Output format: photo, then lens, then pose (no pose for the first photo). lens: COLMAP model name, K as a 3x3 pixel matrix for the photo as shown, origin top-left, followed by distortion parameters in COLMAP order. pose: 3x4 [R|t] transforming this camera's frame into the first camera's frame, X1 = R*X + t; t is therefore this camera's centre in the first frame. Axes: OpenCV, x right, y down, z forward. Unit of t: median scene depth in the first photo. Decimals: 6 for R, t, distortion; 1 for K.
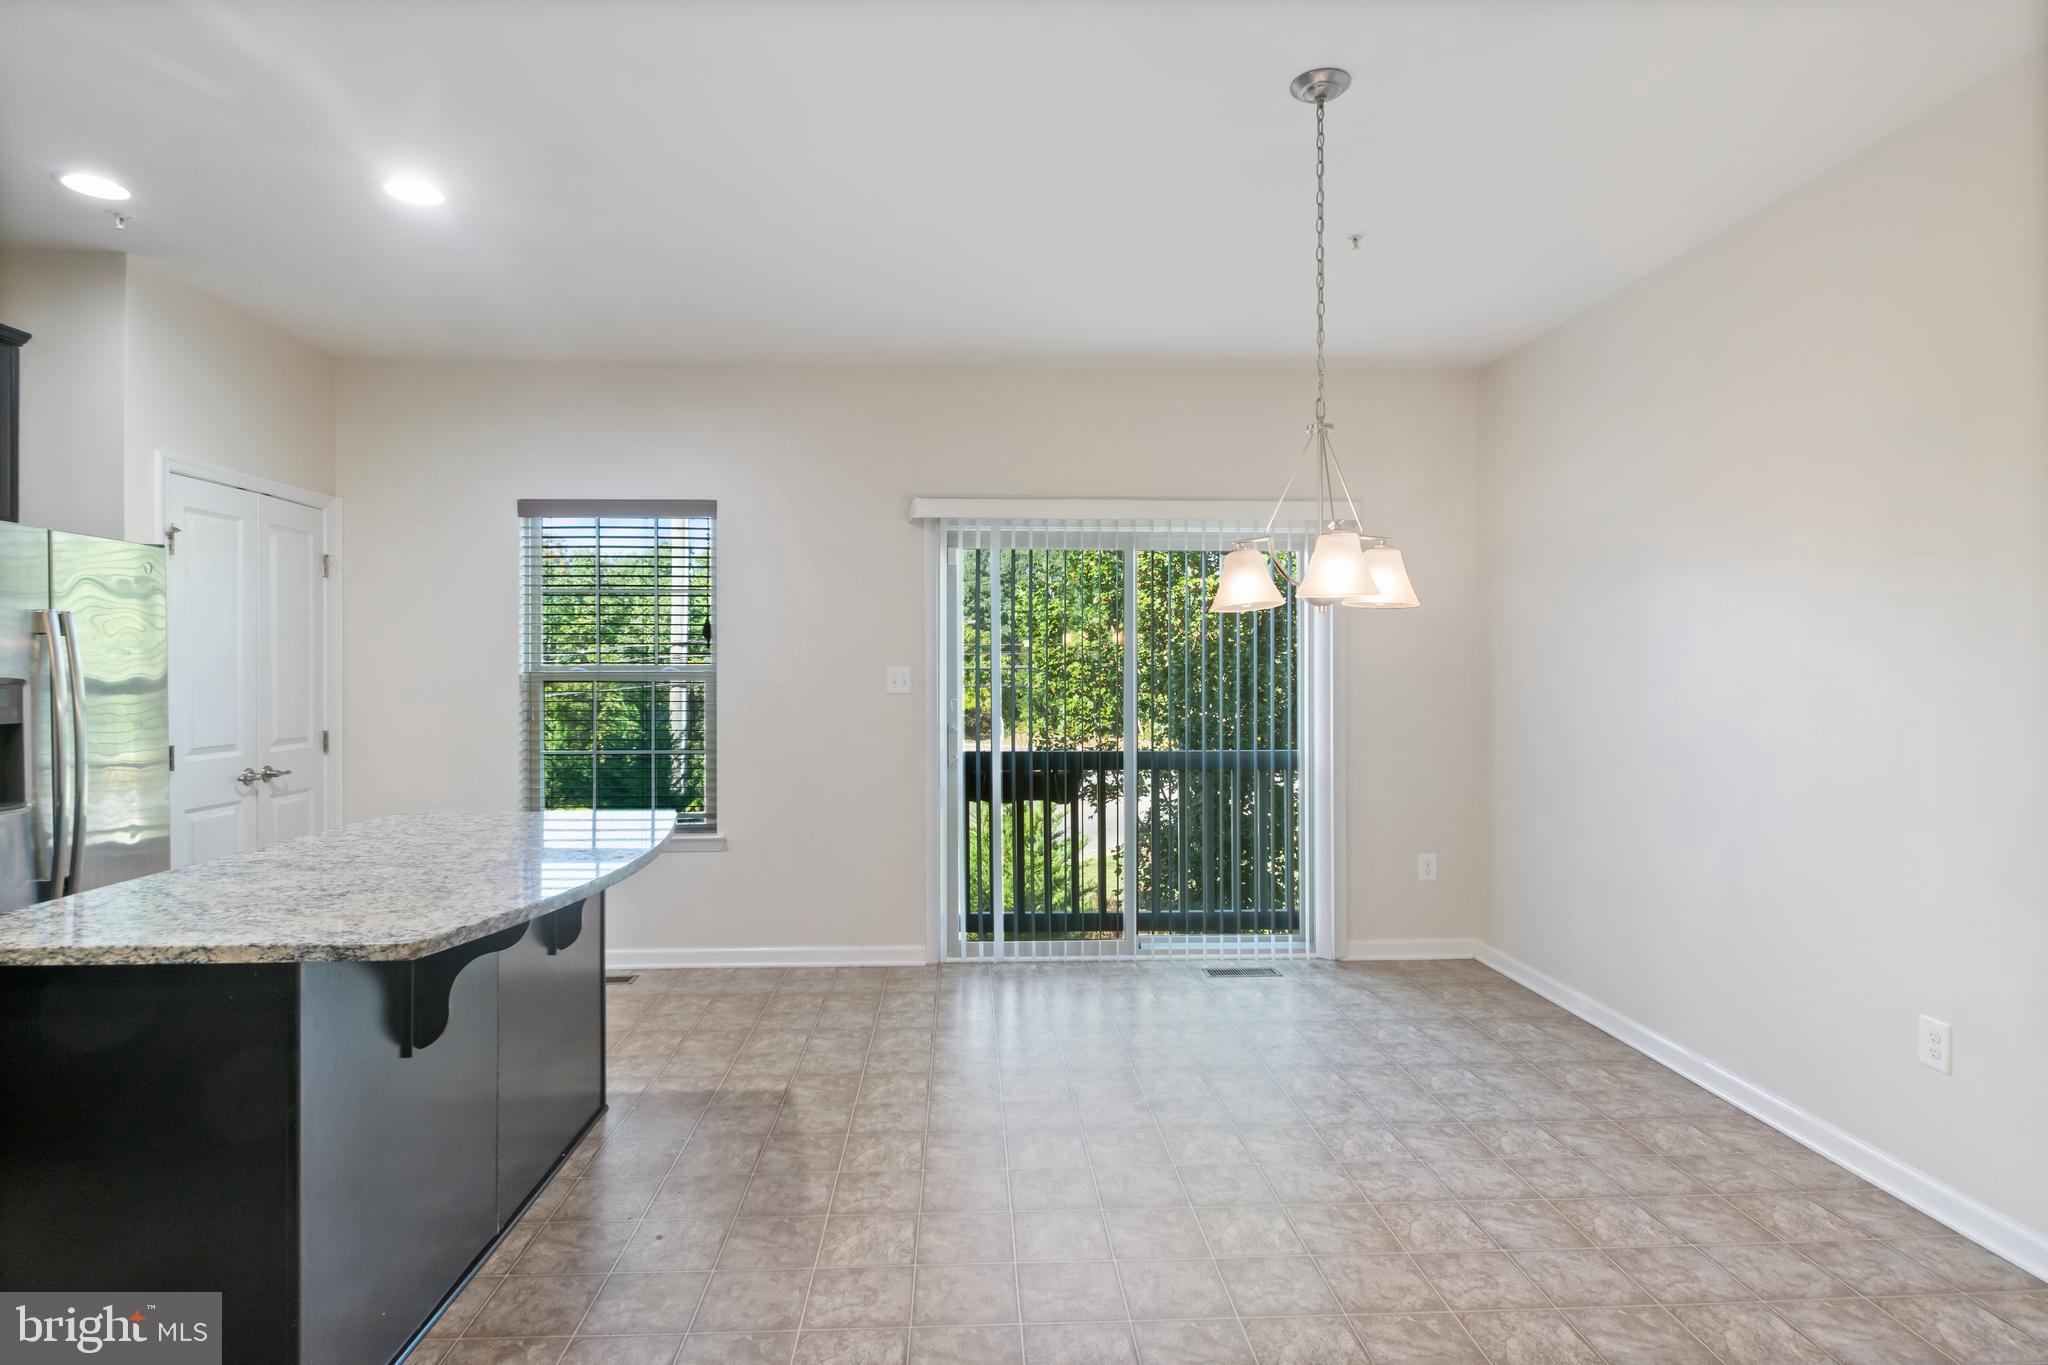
lens RADIAL K [[1057.8, 0, 1016.3], [0, 1057.8, 670.5], [0, 0, 1]] dist [0.003771, -0.000006]
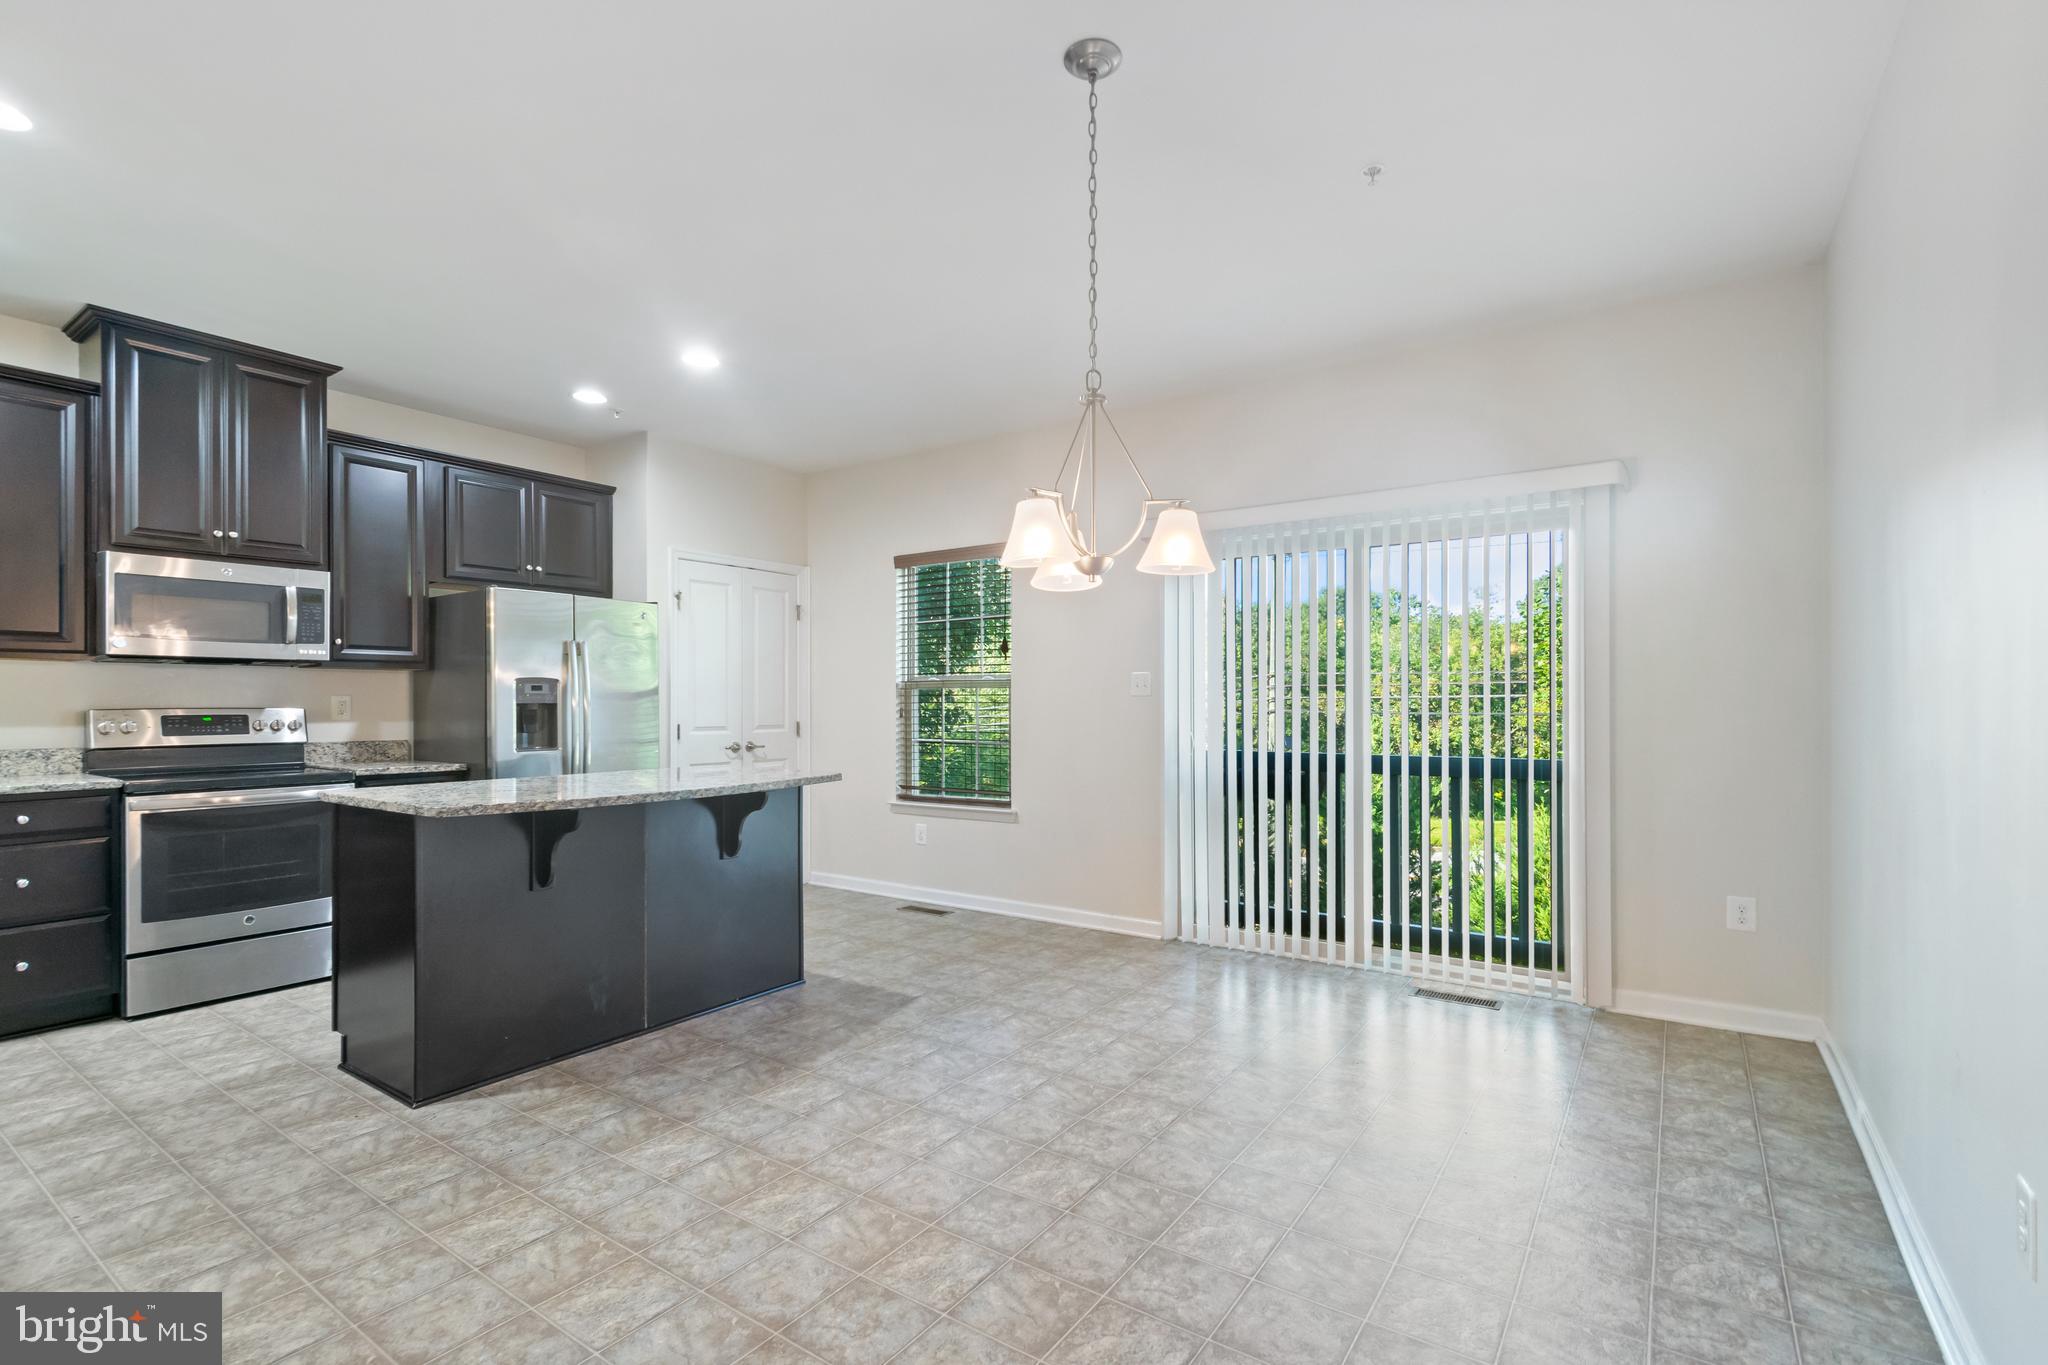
lens RADIAL K [[940.8, 0, 1021.1], [0, 940.8, 702.4], [0, 0, 1]] dist [0.004514, -0.004654]
pose [[0.791713, -0.002292, -0.610889, 0.425969], [0.001364, 0.999997, -0.001985, 0.033055], [0.610891, 0.000739, 0.791714, 0.135129]]
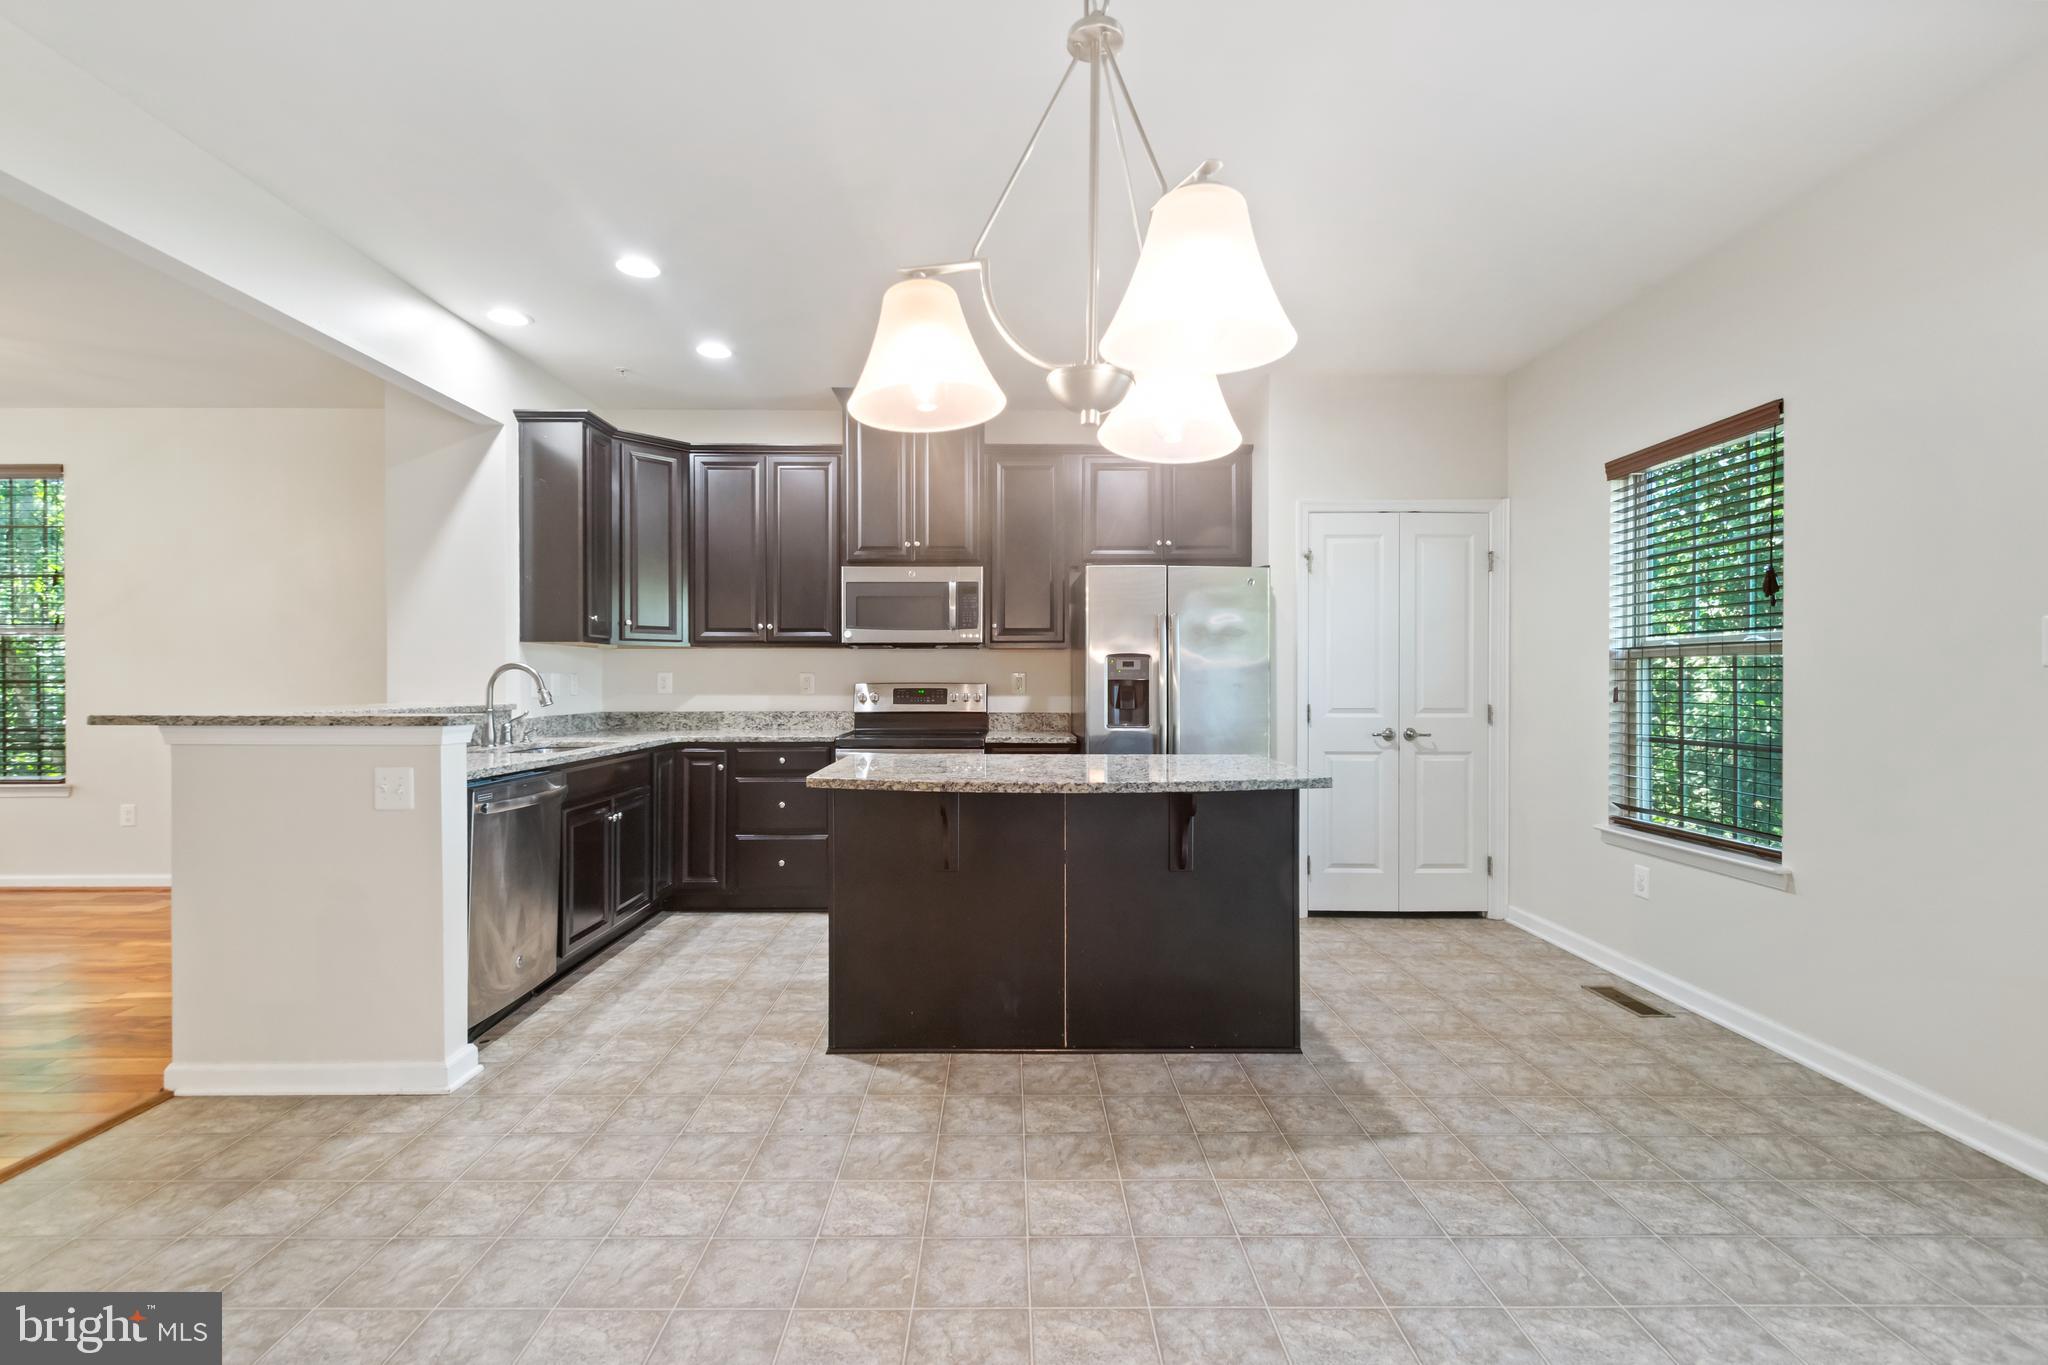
lens RADIAL K [[932.2, 0, 1012.7], [0, 932.2, 679.7], [0, 0, 1]] dist [0.013791, -0.009889]
pose [[-0.041825, -0.002270, -0.999122, 0.389437], [-0.002556, 0.999994, -0.002165, 0.033793], [0.999122, 0.002463, -0.041830, 0.535041]]
